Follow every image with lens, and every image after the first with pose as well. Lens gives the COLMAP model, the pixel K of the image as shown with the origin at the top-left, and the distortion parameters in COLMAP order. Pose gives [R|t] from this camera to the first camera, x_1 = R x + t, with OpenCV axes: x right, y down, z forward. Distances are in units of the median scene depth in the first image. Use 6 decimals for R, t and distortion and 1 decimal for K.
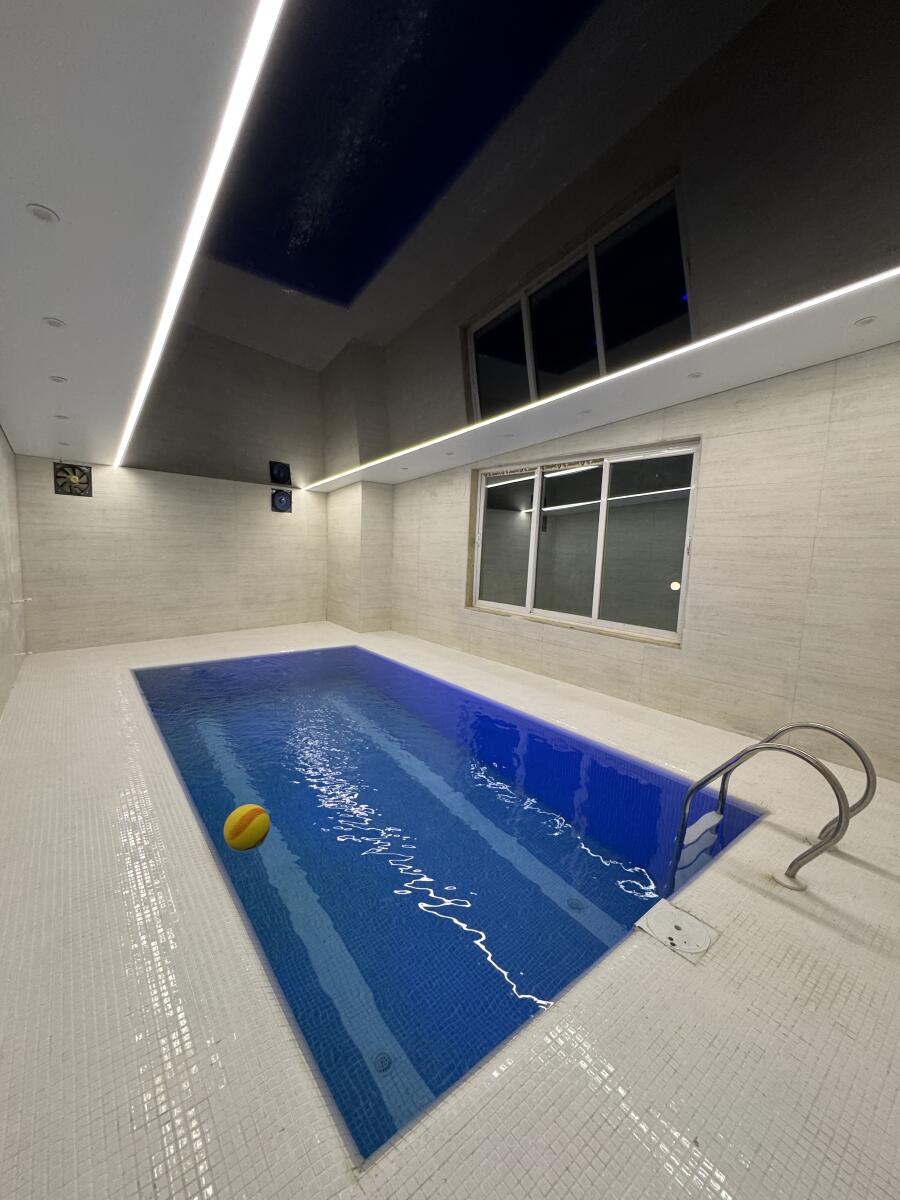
lens RADIAL K [[476.4, 0, 450.9], [0, 476.4, 601.1], [0, 0, 1]] dist [-0.002215, -0.000088]
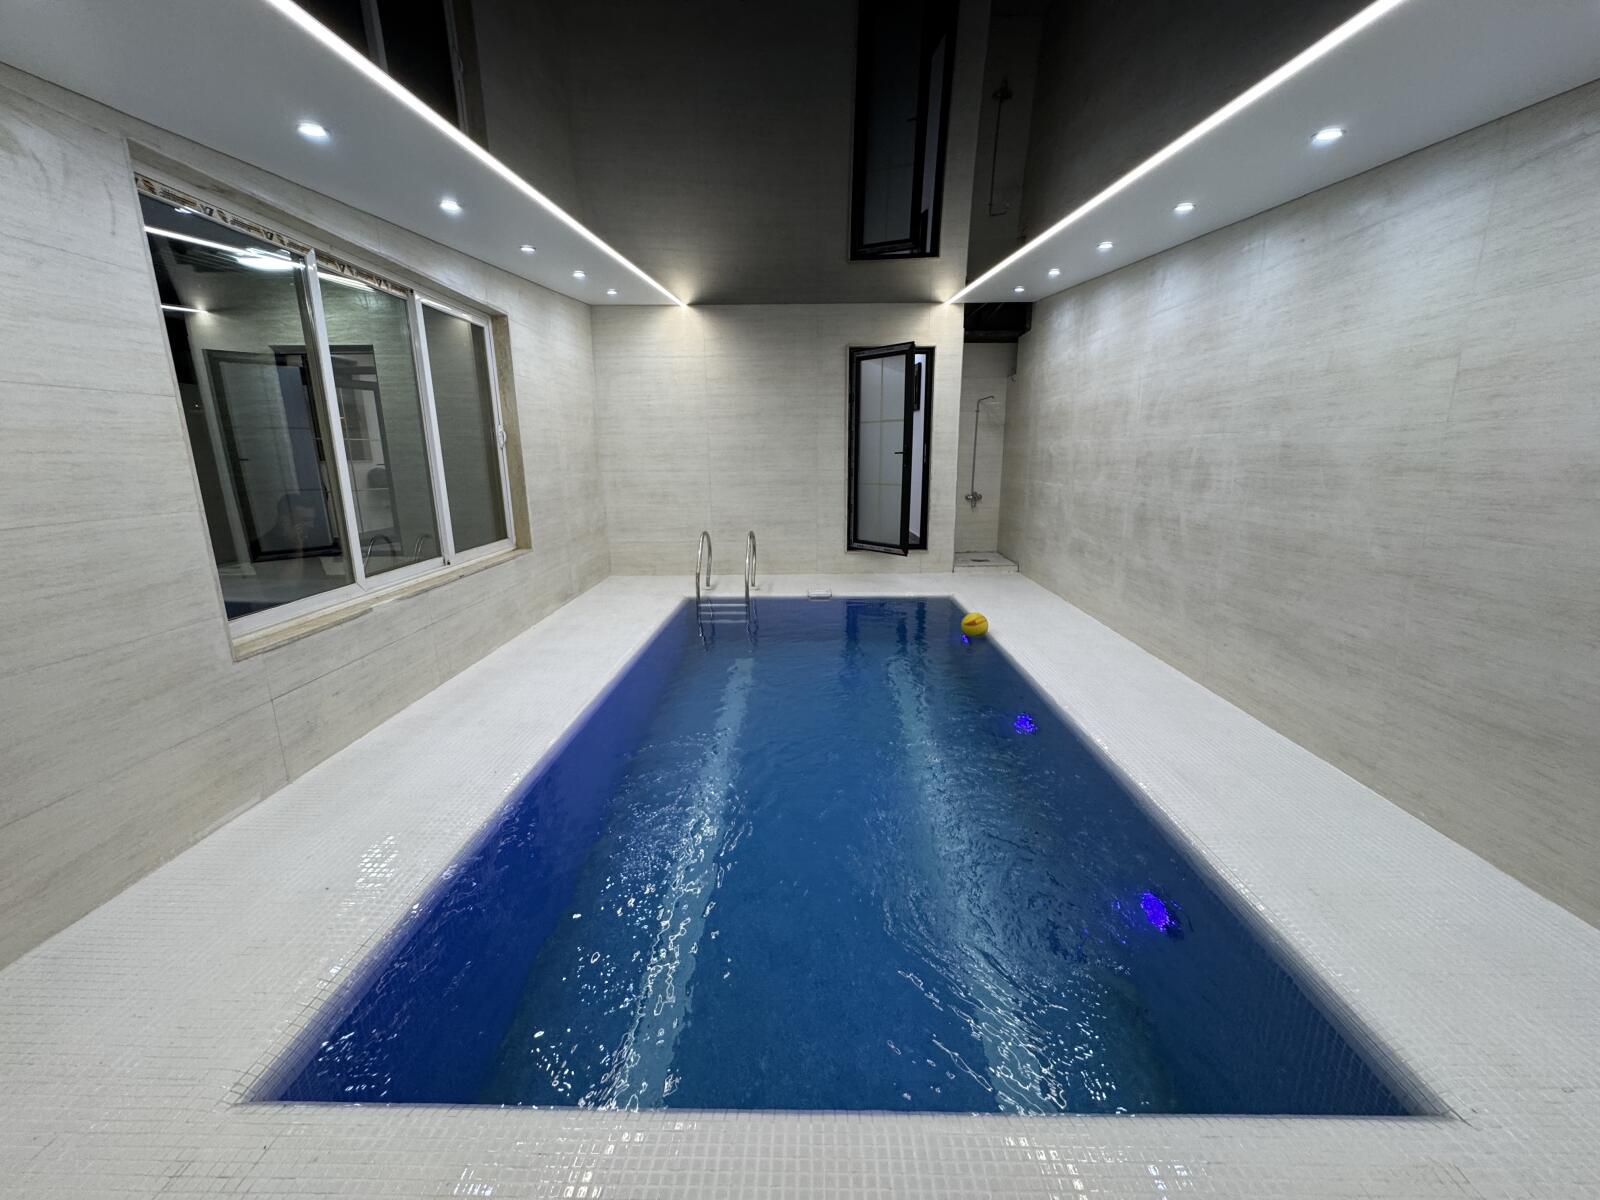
lens RADIAL K [[635.3, 0, 802.6], [0, 635.3, 598.7], [0, 0, 1]] dist [-0.002215, -0.000088]
pose [[-0.768543, -0.176499, 0.614971, -0.521127], [0.053008, 0.940325, 0.336122, -0.148311], [-0.637598, 0.290923, -0.713325, 1.152639]]
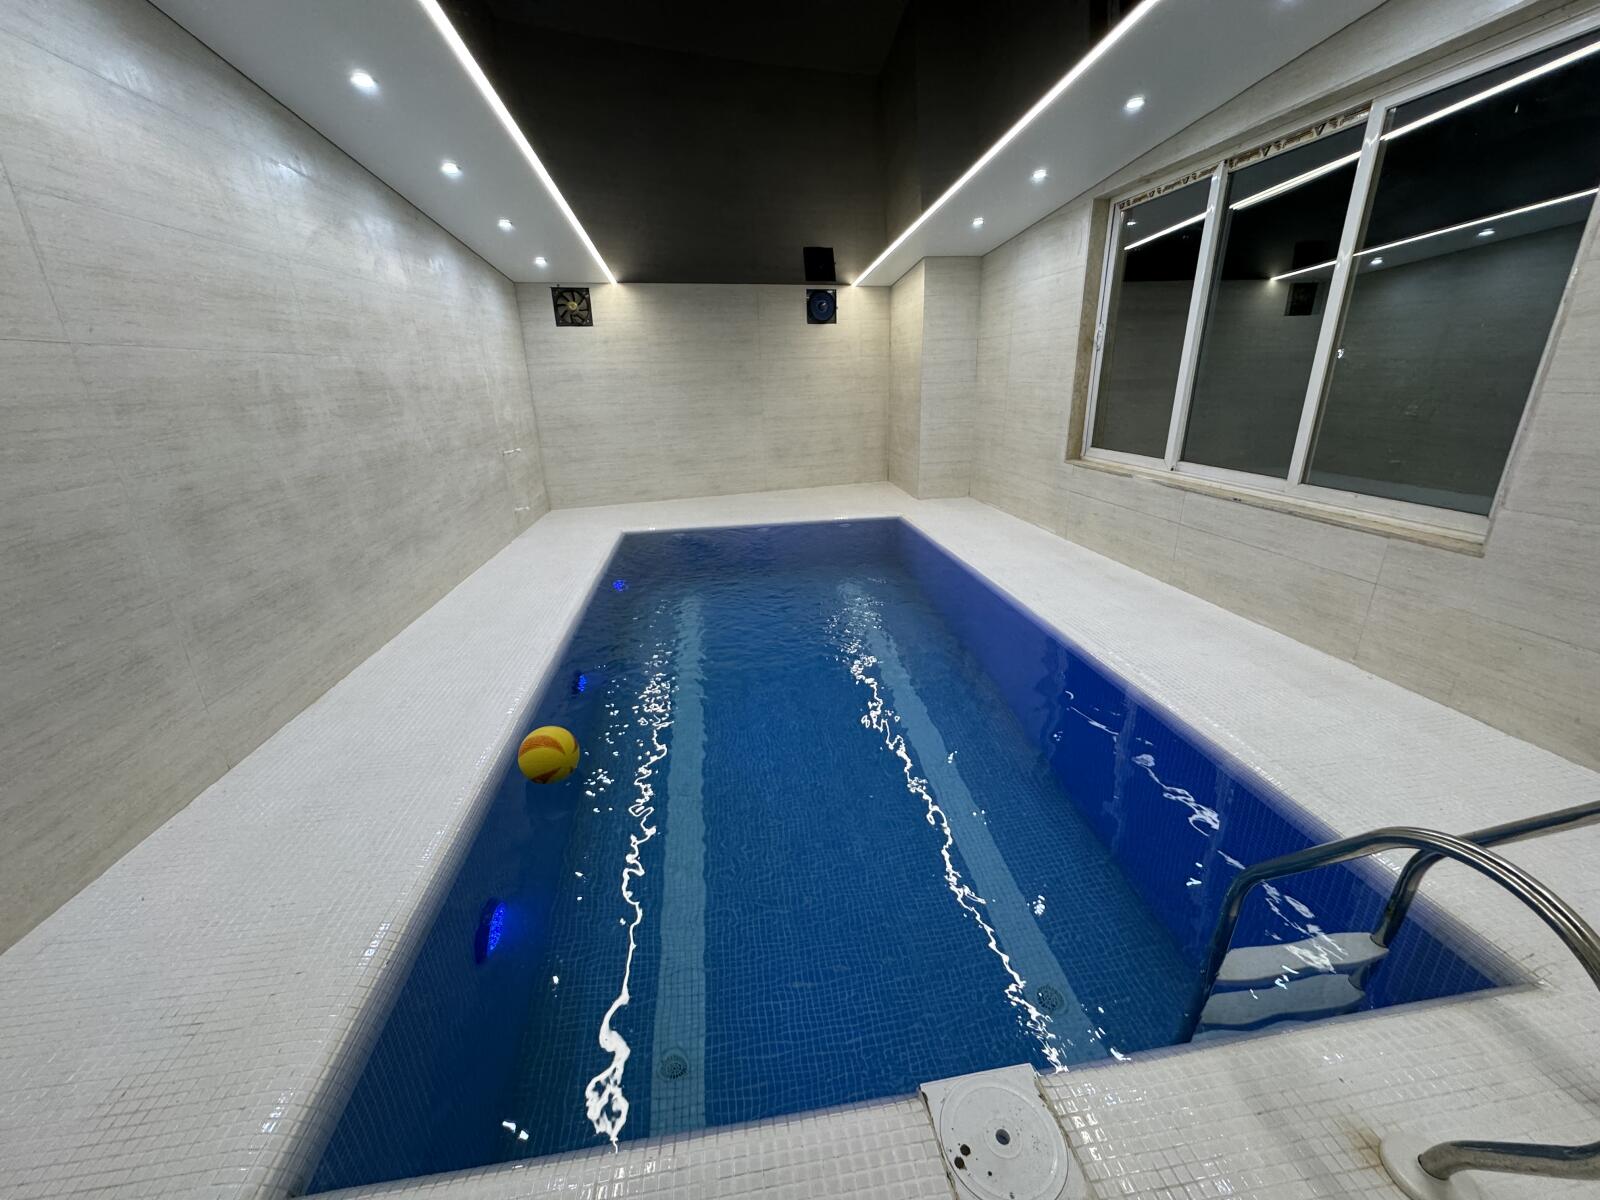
lens RADIAL K [[635.3, 0, 804.0], [0, 635.3, 598.8], [0, 0, 1]] dist [-0.002215, -0.000088]
pose [[0.858993, 0.109409, -0.500161, 0.181747], [0.002273, 0.976076, 0.217417, 0.009354], [0.511983, -0.187897, 0.838194, 0.152347]]
